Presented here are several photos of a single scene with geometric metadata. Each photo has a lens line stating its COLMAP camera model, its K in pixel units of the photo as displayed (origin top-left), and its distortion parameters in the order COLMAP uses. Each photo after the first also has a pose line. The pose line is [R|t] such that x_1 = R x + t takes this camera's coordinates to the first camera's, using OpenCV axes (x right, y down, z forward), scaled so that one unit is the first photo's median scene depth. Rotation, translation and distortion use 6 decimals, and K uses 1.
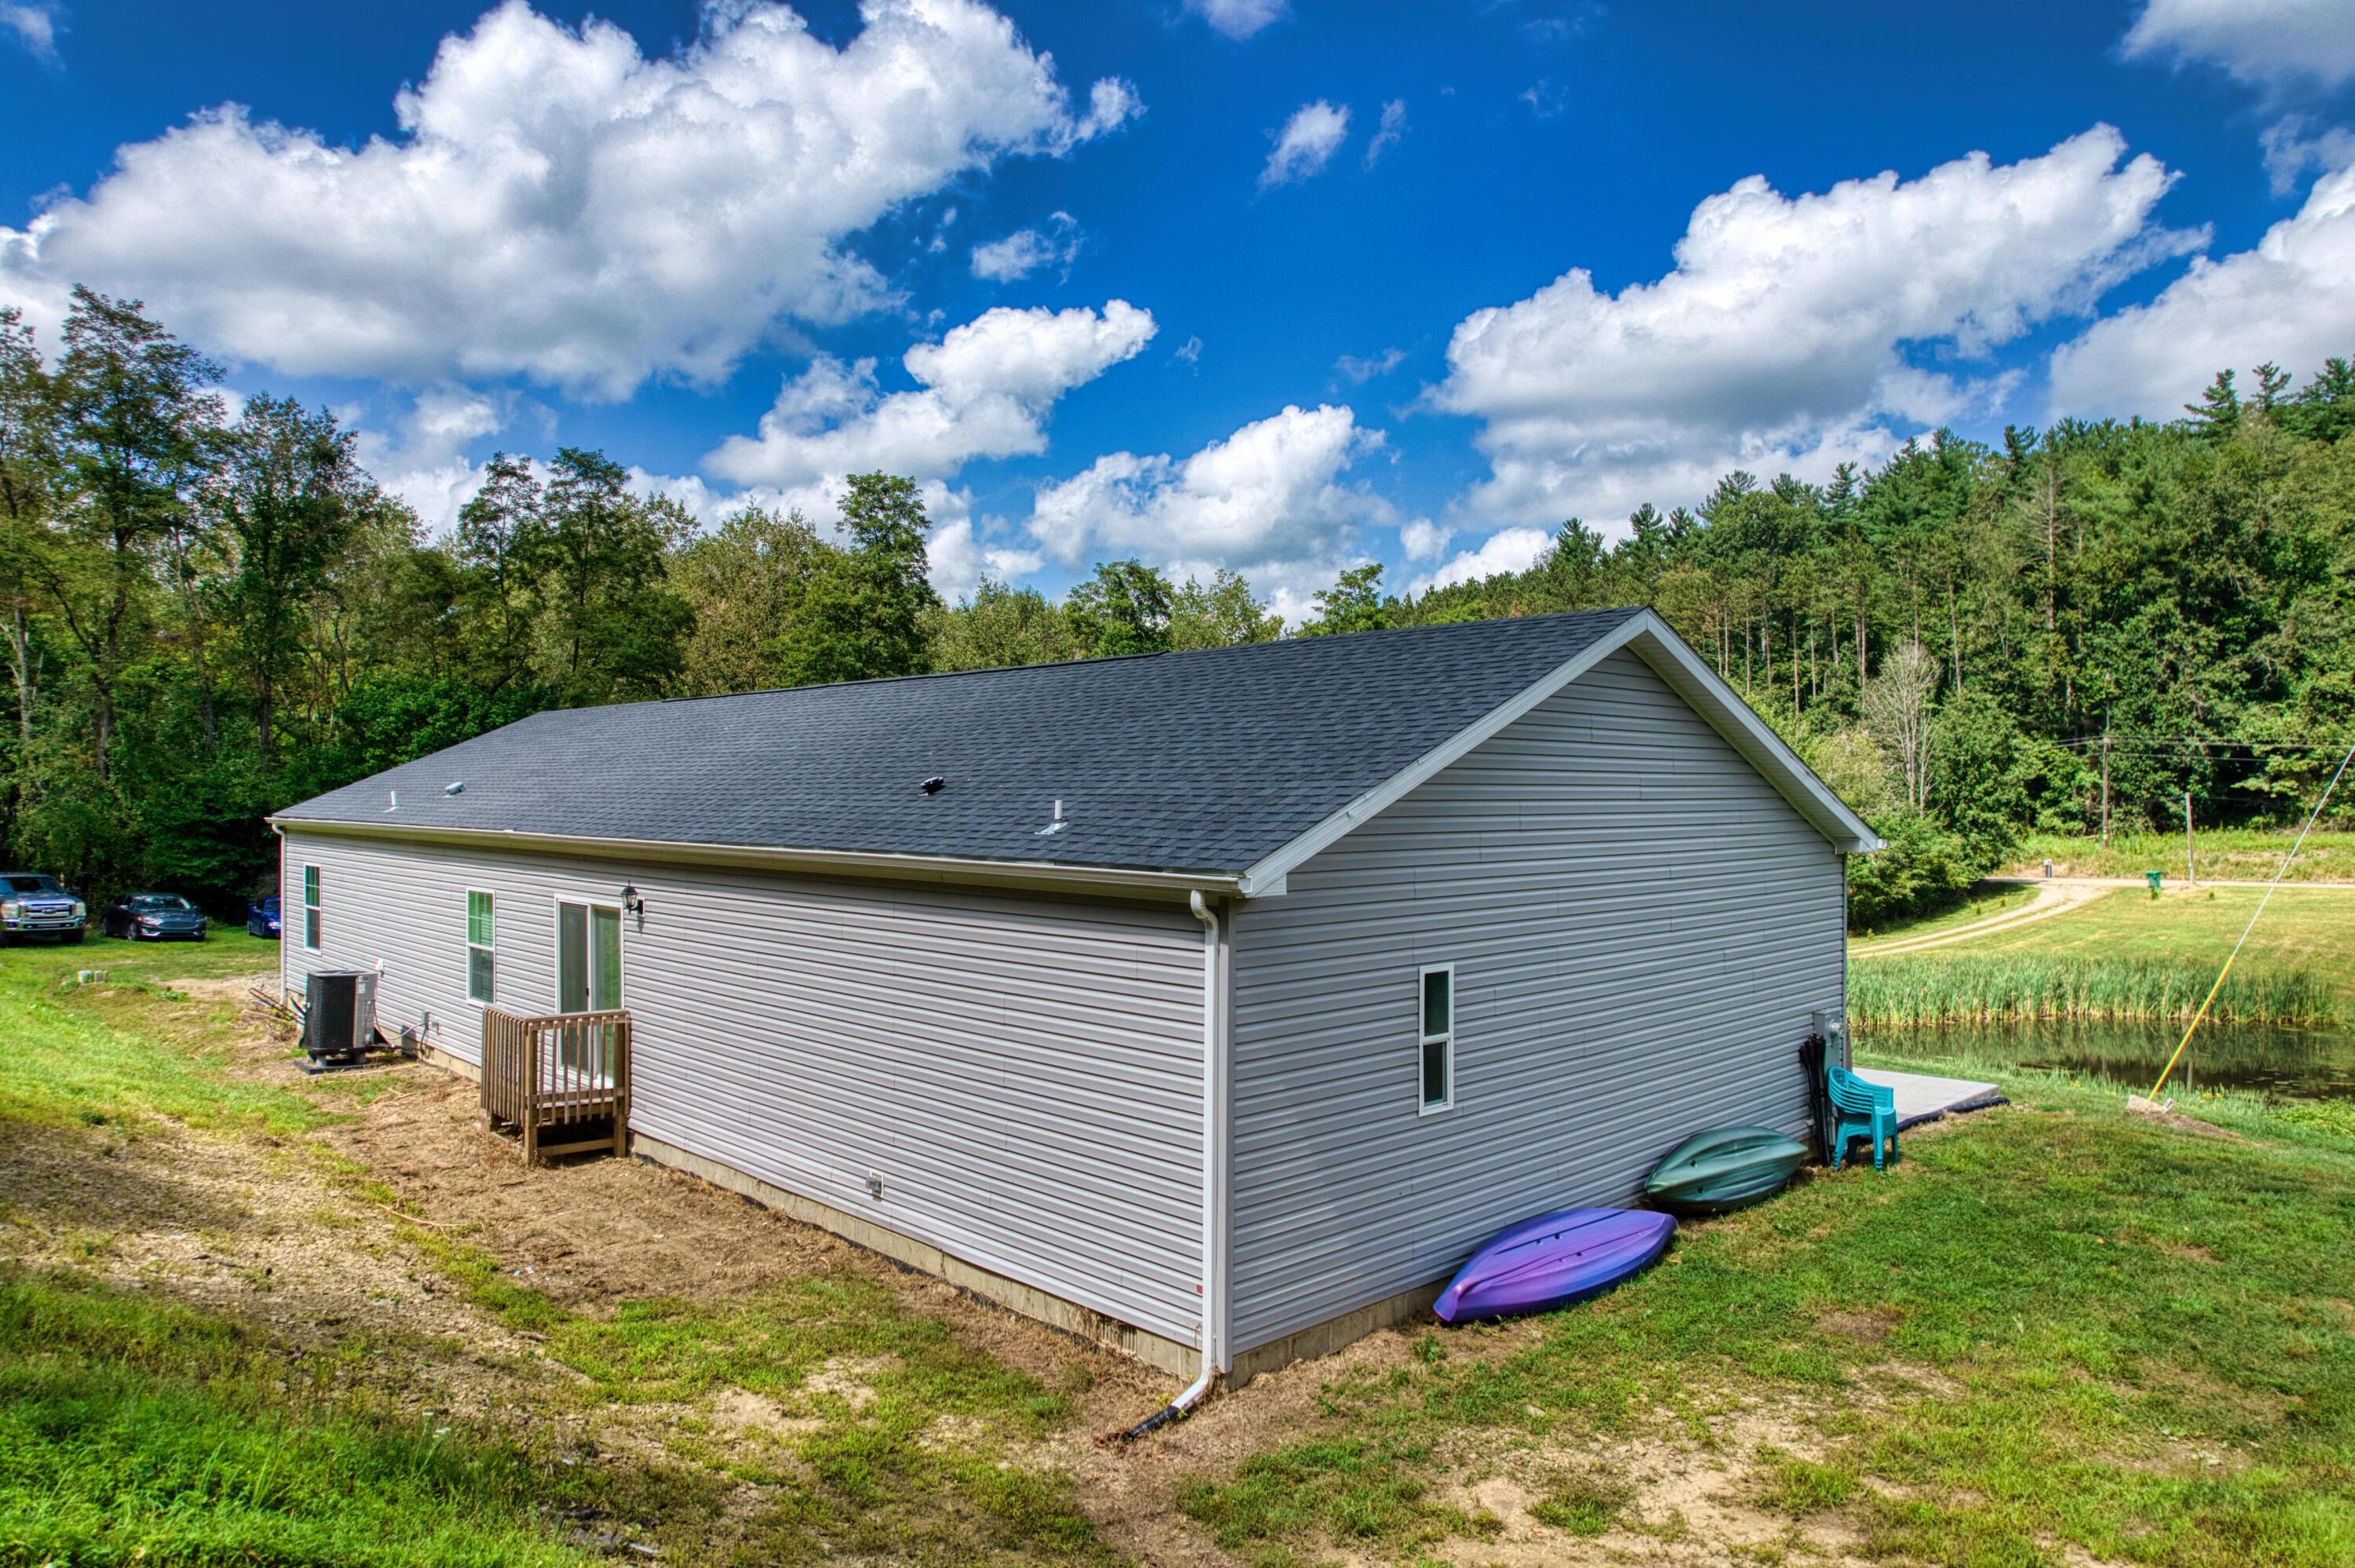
lens RADIAL K [[1491.3, 0, 1175.3], [0, 1491.3, 787.1], [0, 0, 1]] dist [-0.040038, 0.015467]
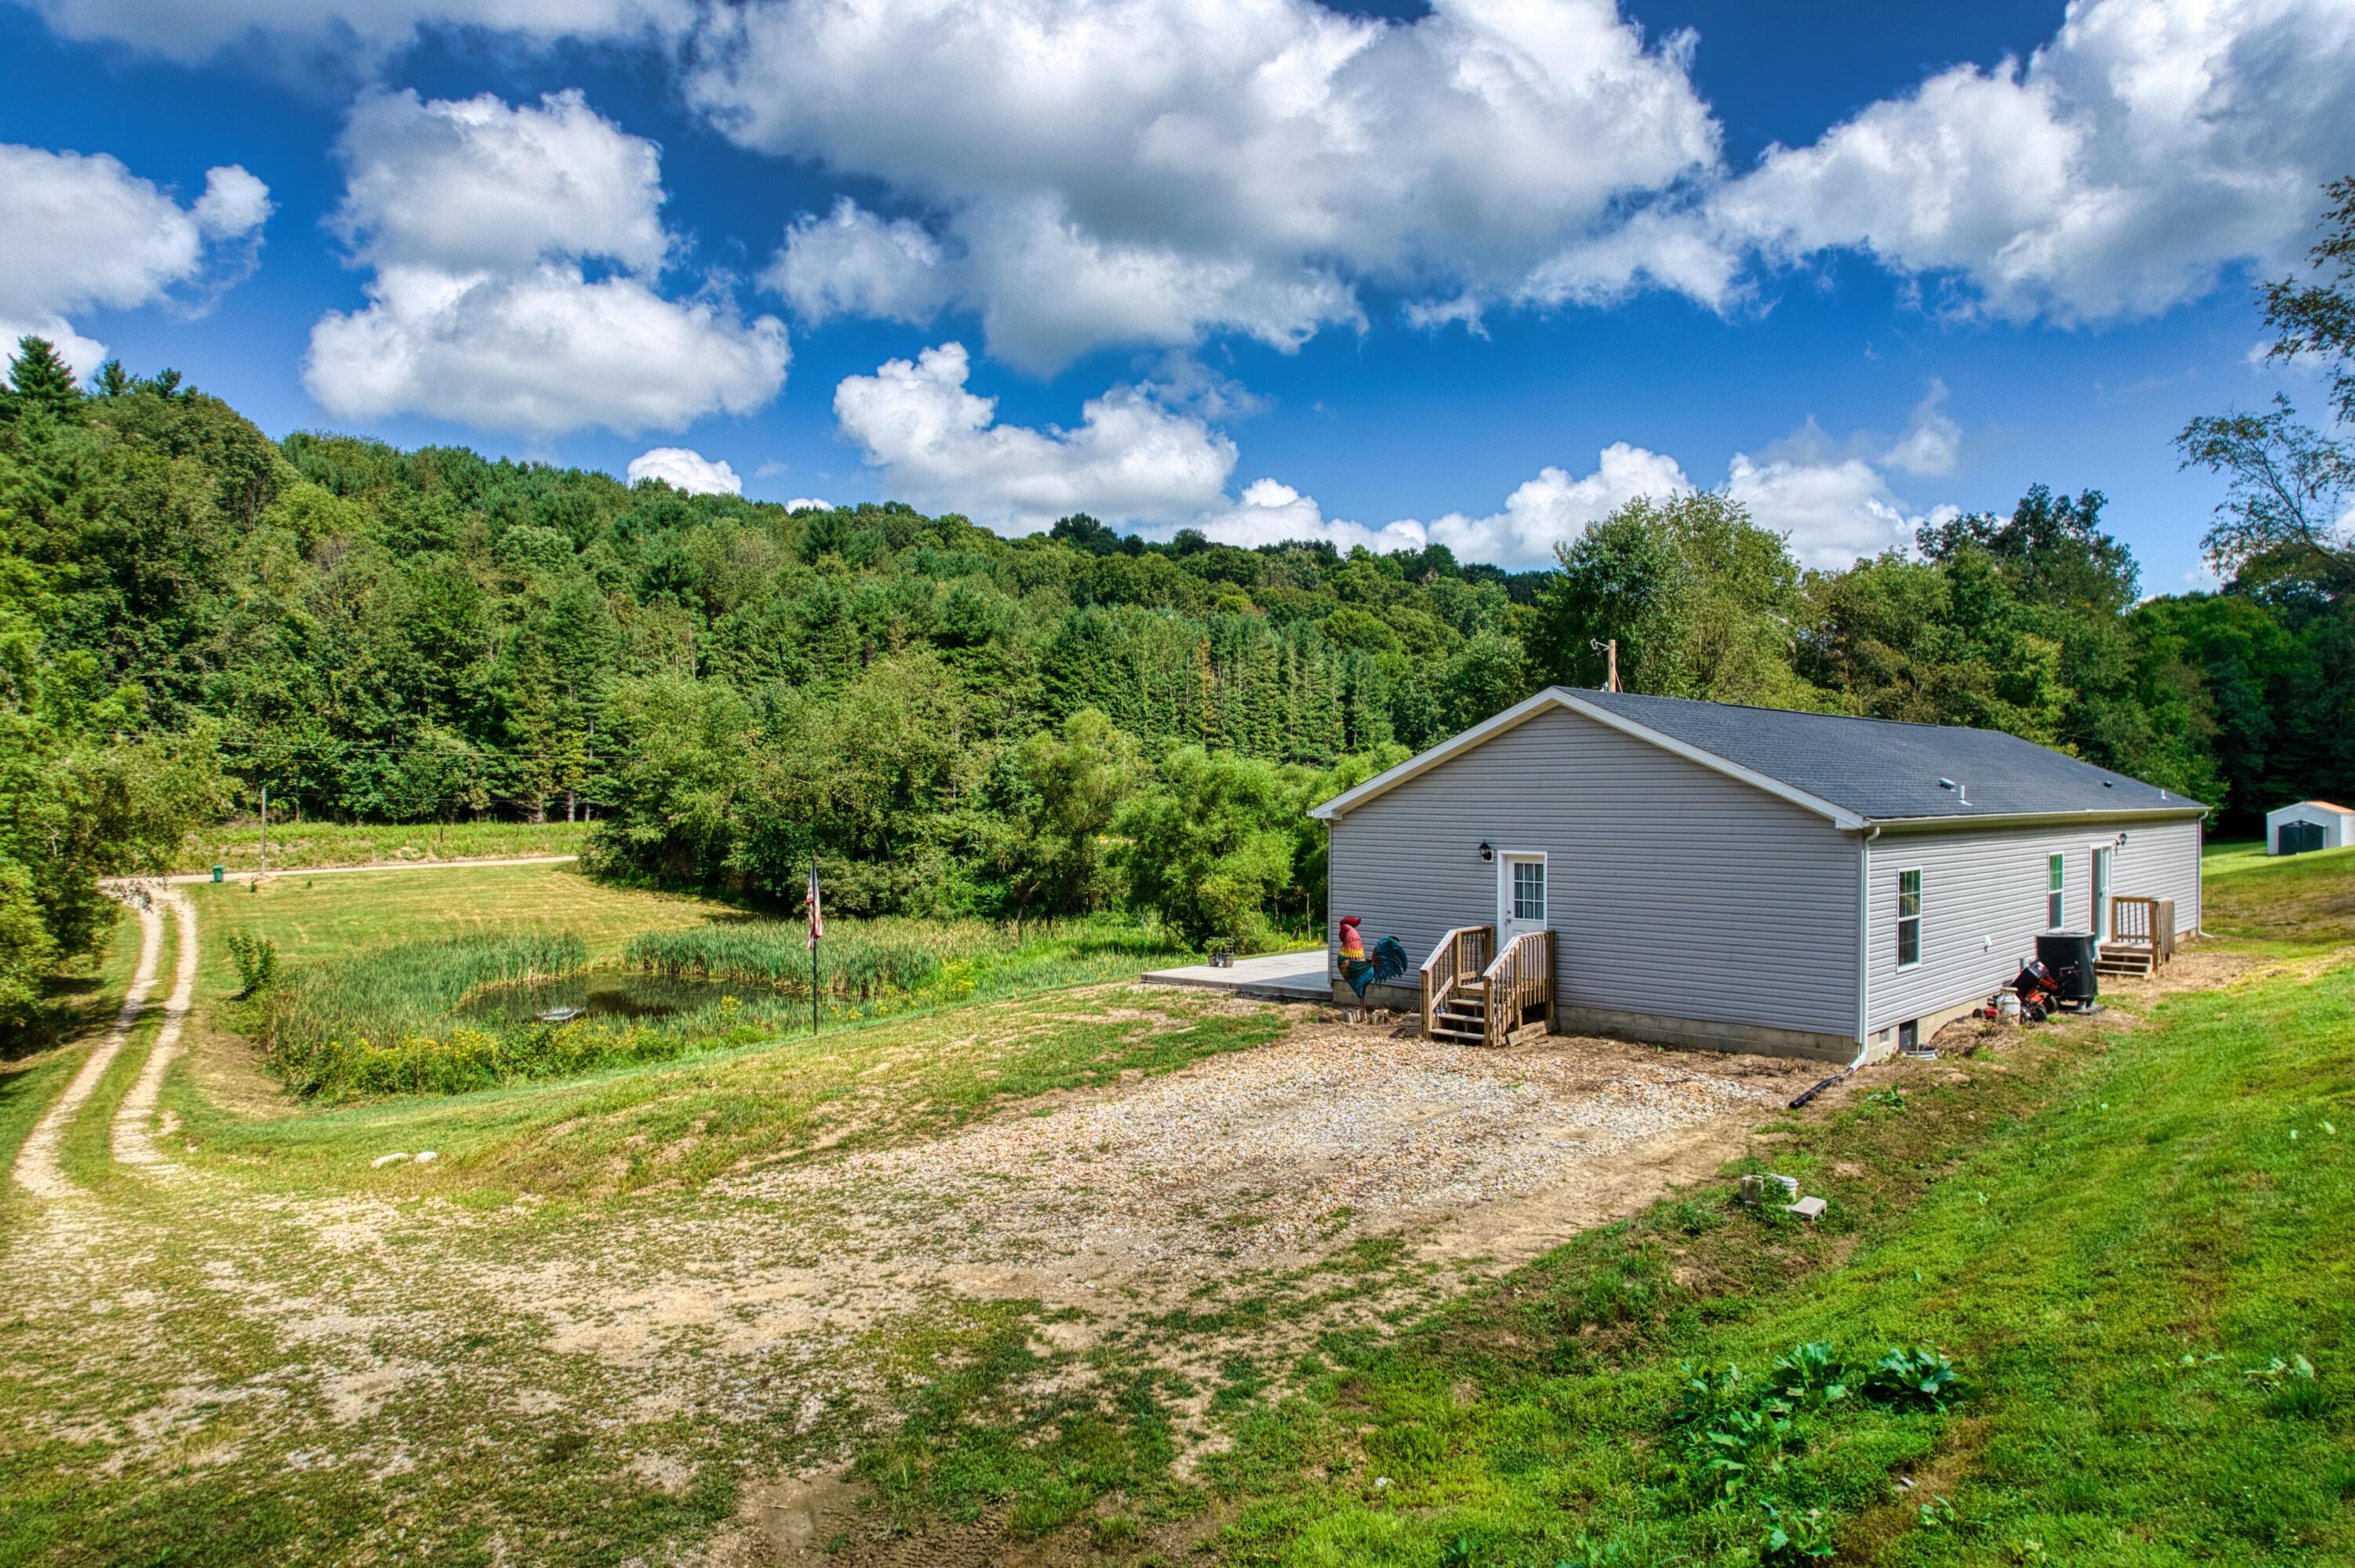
lens RADIAL K [[1491.3, 0, 1175.4], [0, 1491.3, 786.3], [0, 0, 1]] dist [-0.040038, 0.015467]
pose [[-0.056141, 0.000907, 0.998422, -0.353510], [-0.006112, 0.999981, -0.001252, -0.000143], [-0.998404, -0.006173, -0.056135, 0.352585]]
